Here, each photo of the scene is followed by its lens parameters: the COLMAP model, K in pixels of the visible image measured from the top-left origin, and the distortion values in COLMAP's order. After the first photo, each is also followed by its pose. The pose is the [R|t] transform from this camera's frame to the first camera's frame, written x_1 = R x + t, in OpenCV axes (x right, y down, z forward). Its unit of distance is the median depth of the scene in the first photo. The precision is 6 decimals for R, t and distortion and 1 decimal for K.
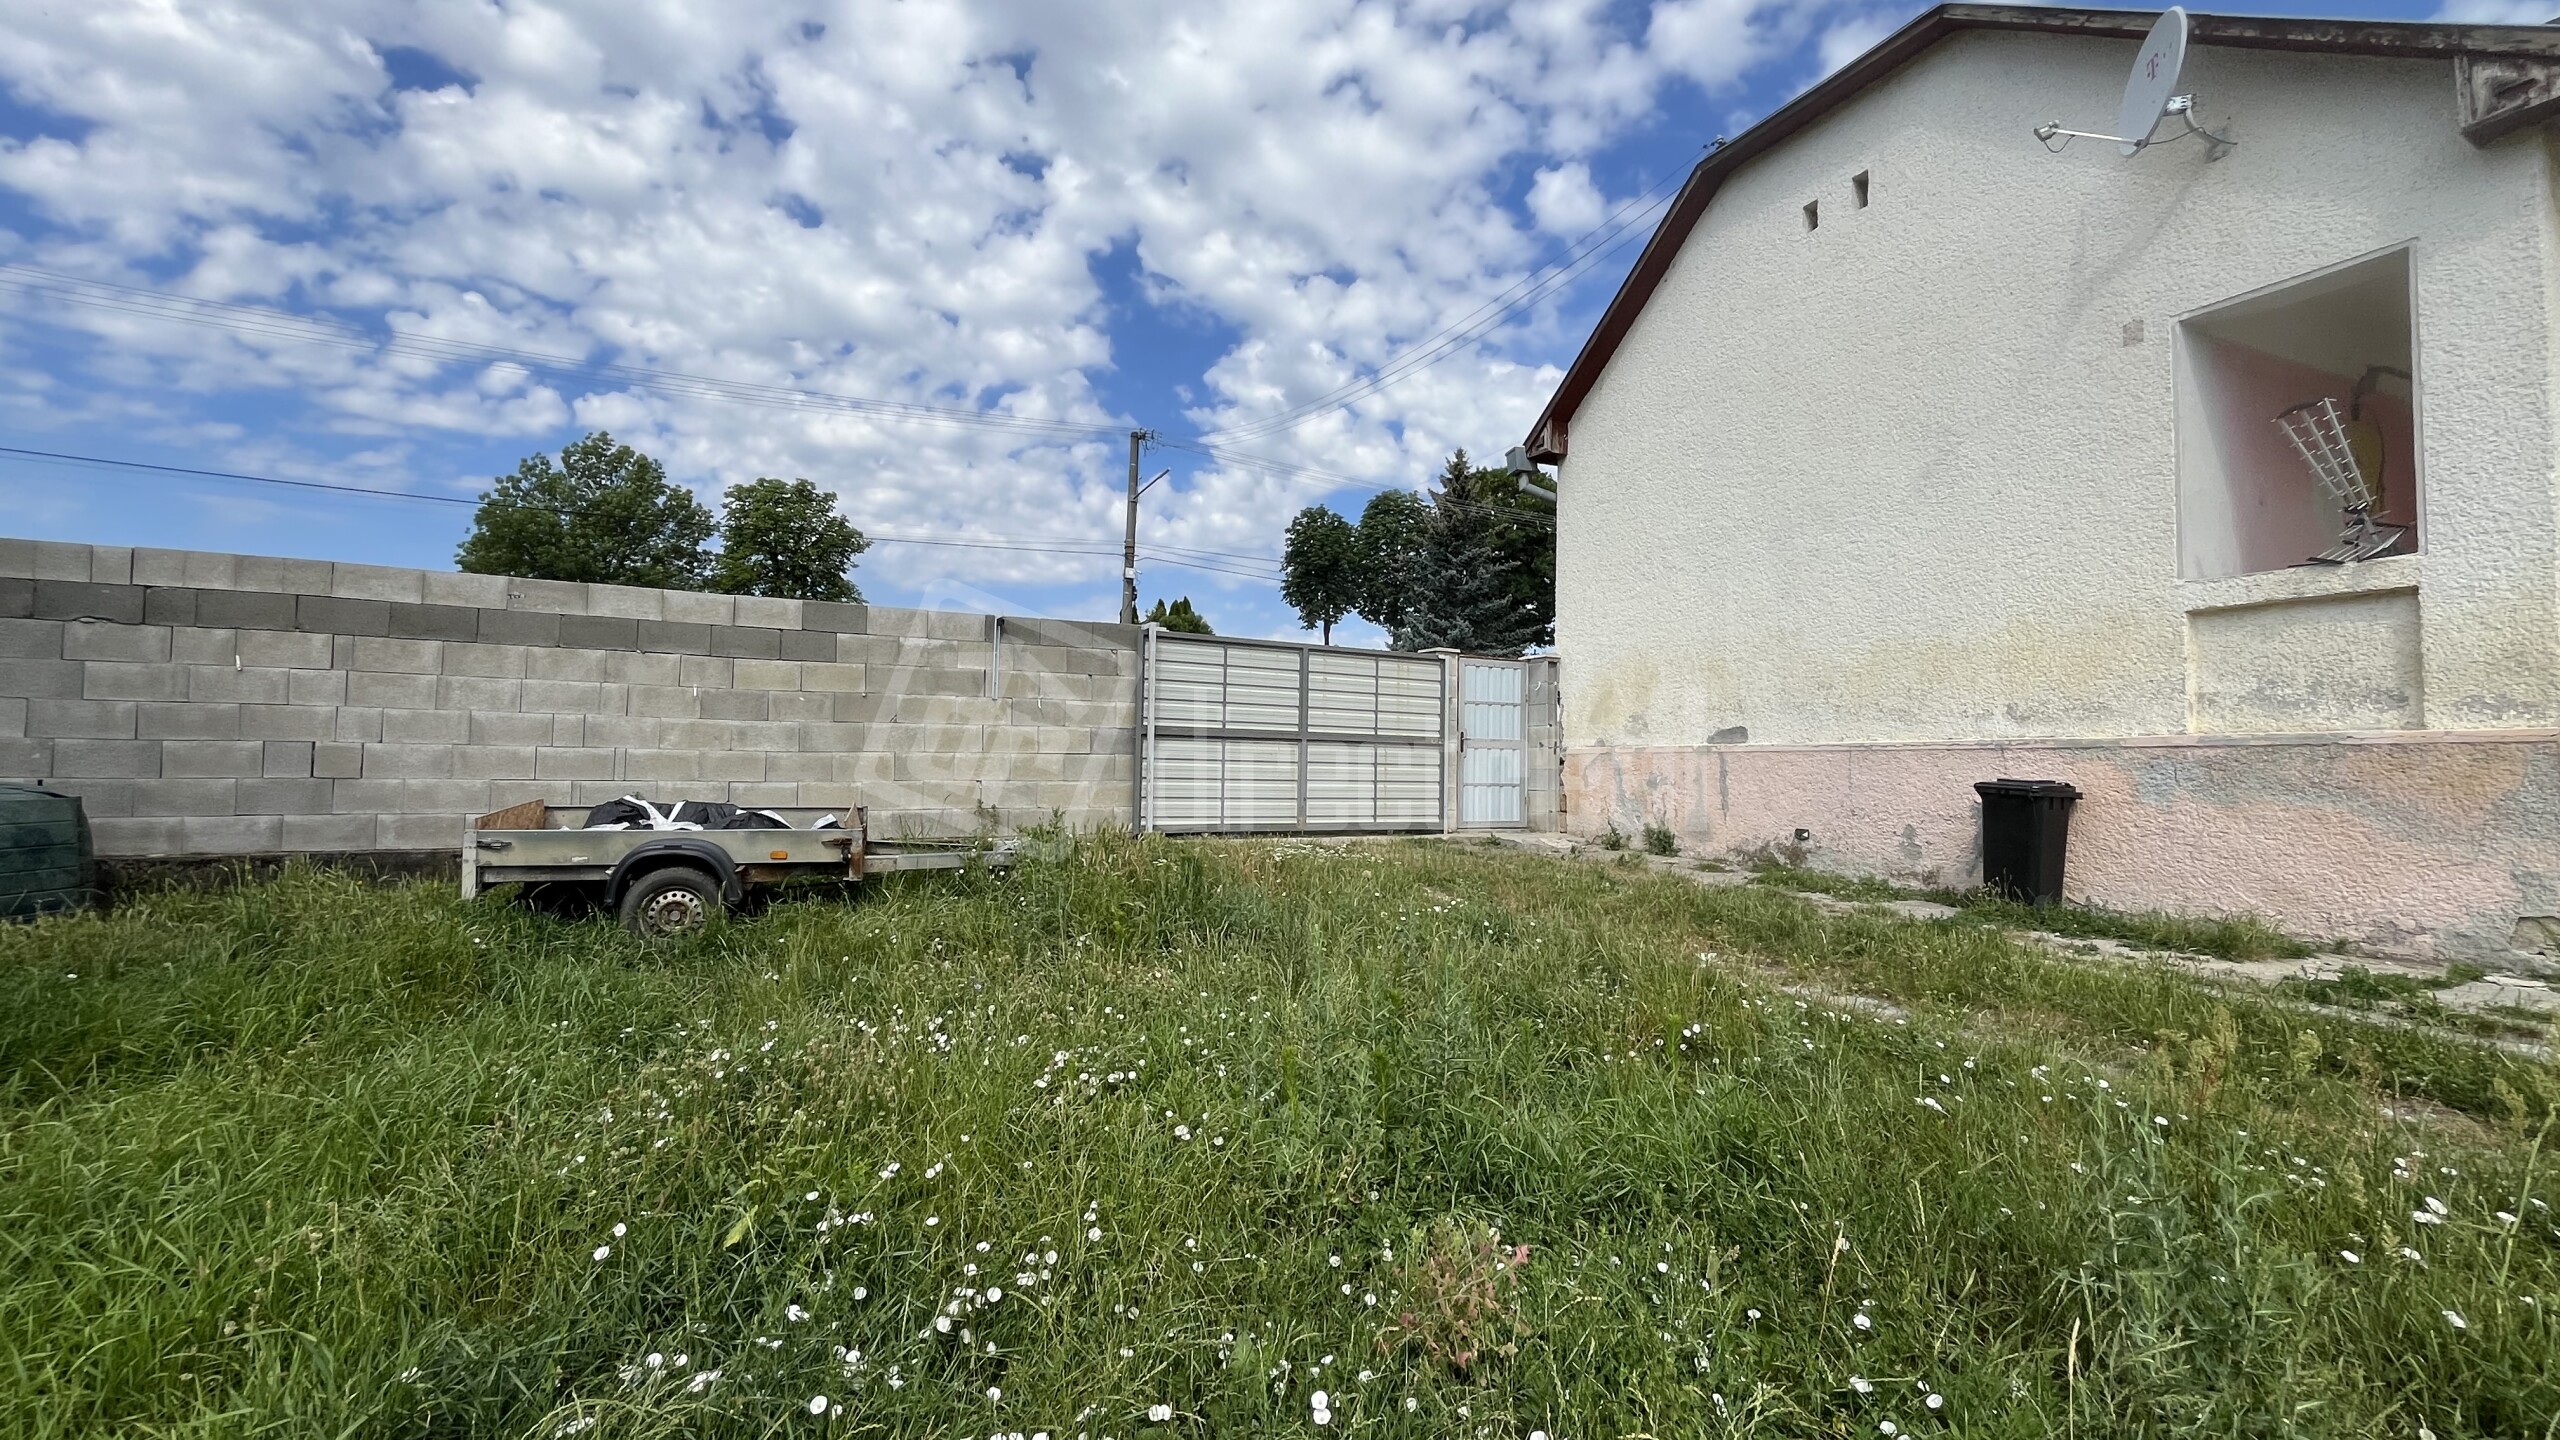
lens RADIAL K [[1036.0, 0, 1275.0], [0, 1036.0, 722.1], [0, 0, 1]] dist [-0.003233, -0.000053]
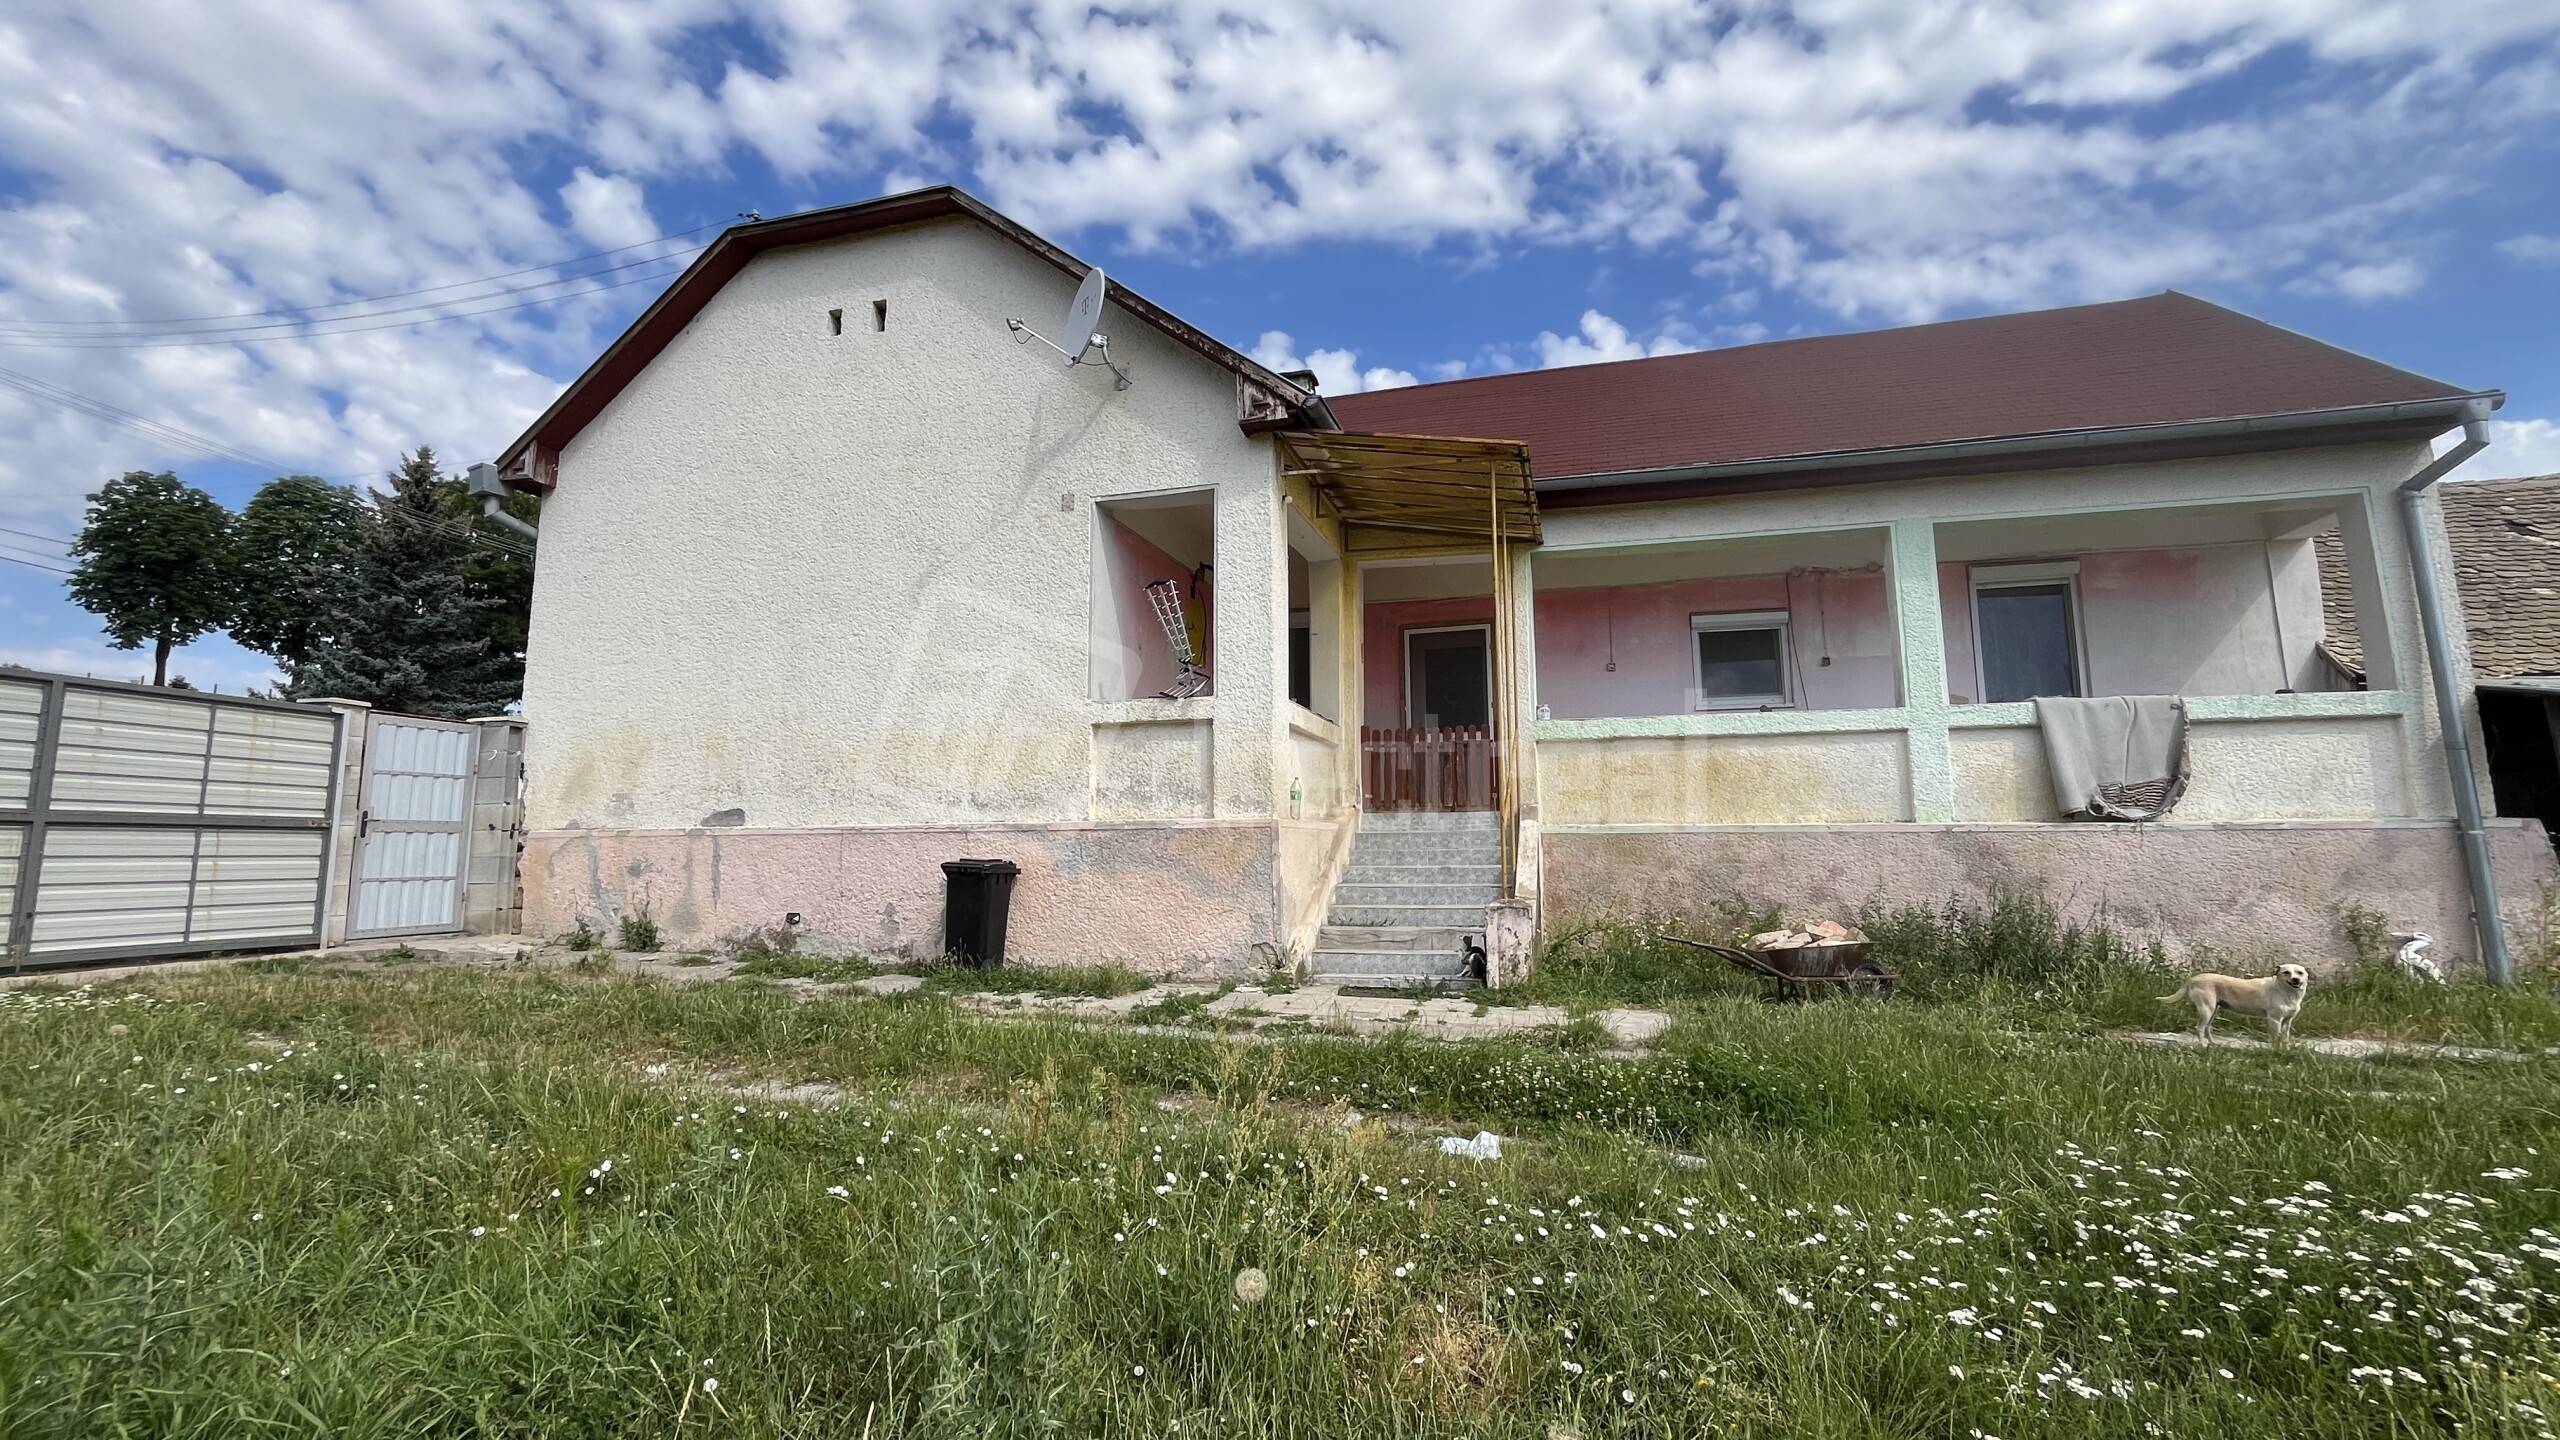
lens RADIAL K [[1036.0, 0, 1278.7], [0, 1036.0, 722.6], [0, 0, 1]] dist [-0.003233, -0.000053]
pose [[0.639980, 0.073210, 0.764896, 0.034503], [-0.016551, 0.996533, -0.081532, -0.005937], [-0.768213, 0.039519, 0.638973, -0.001742]]
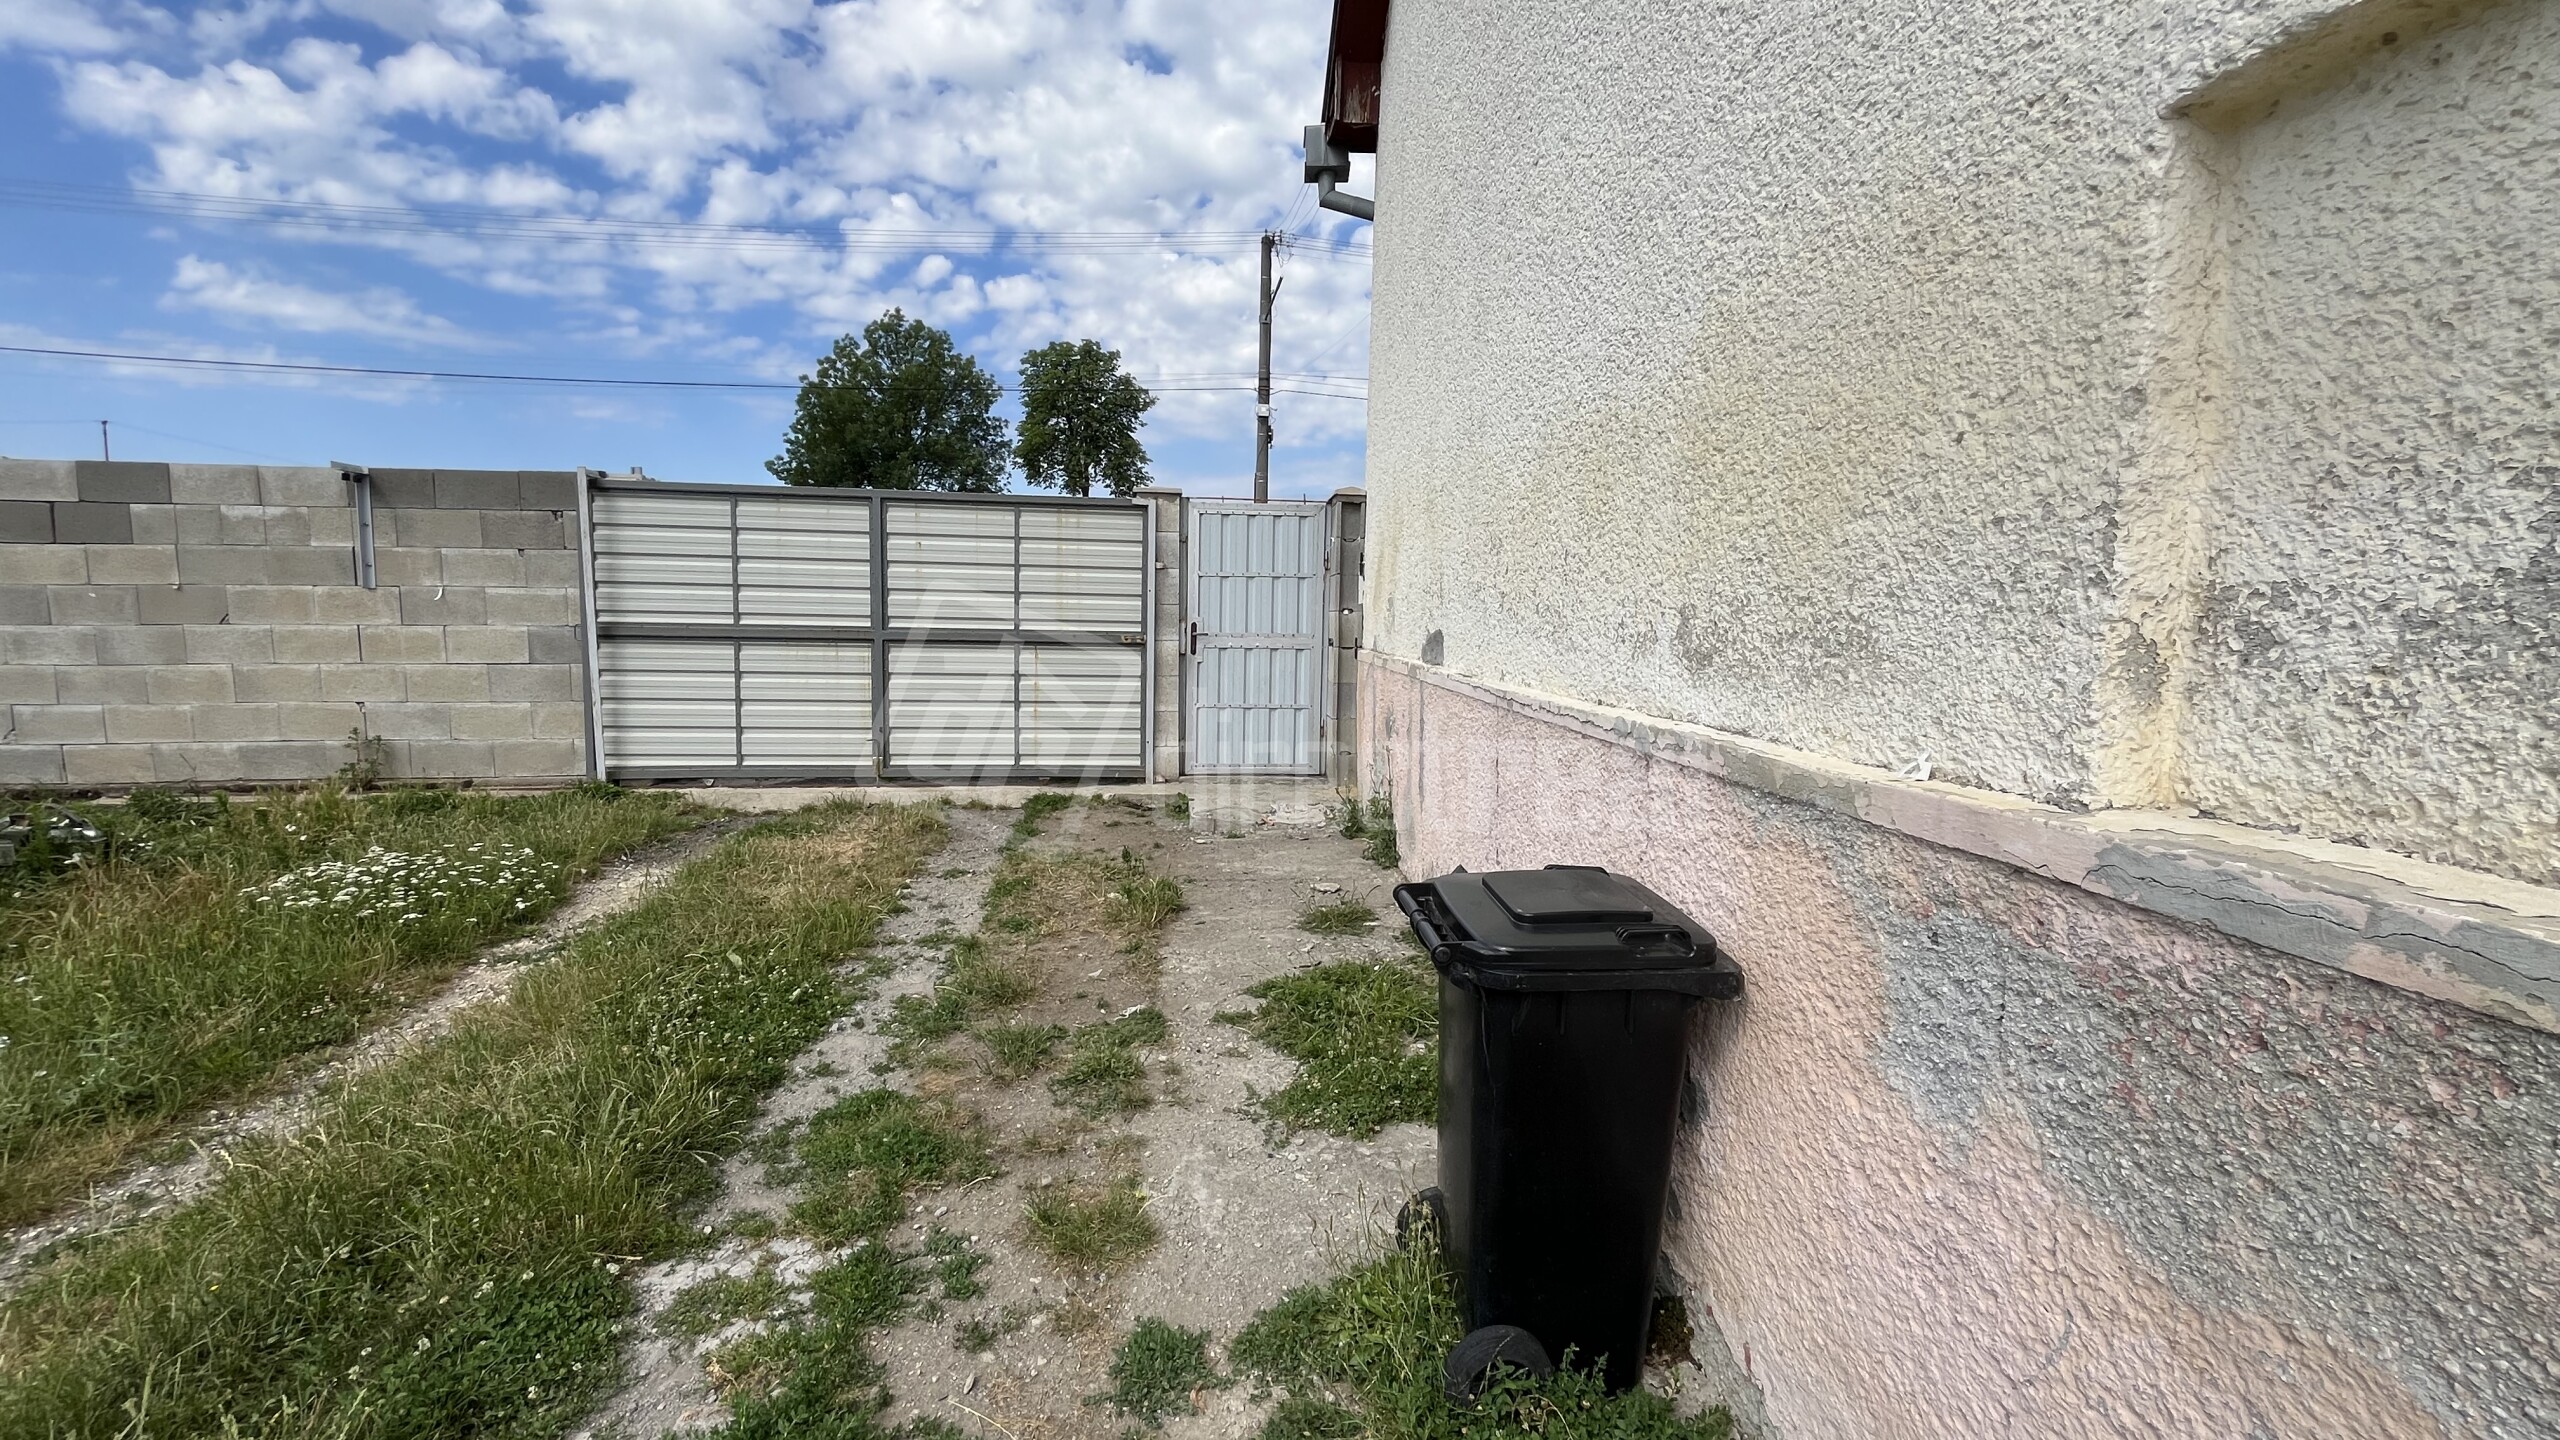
lens RADIAL K [[1036.0, 0, 1271.0], [0, 1036.0, 740.3], [0, 0, 1]] dist [-0.003233, -0.000053]
pose [[0.938636, 0.042007, -0.342343, 0.614649], [0.012951, 0.987563, 0.156688, -0.024470], [0.344667, -0.151507, 0.926418, 0.592008]]
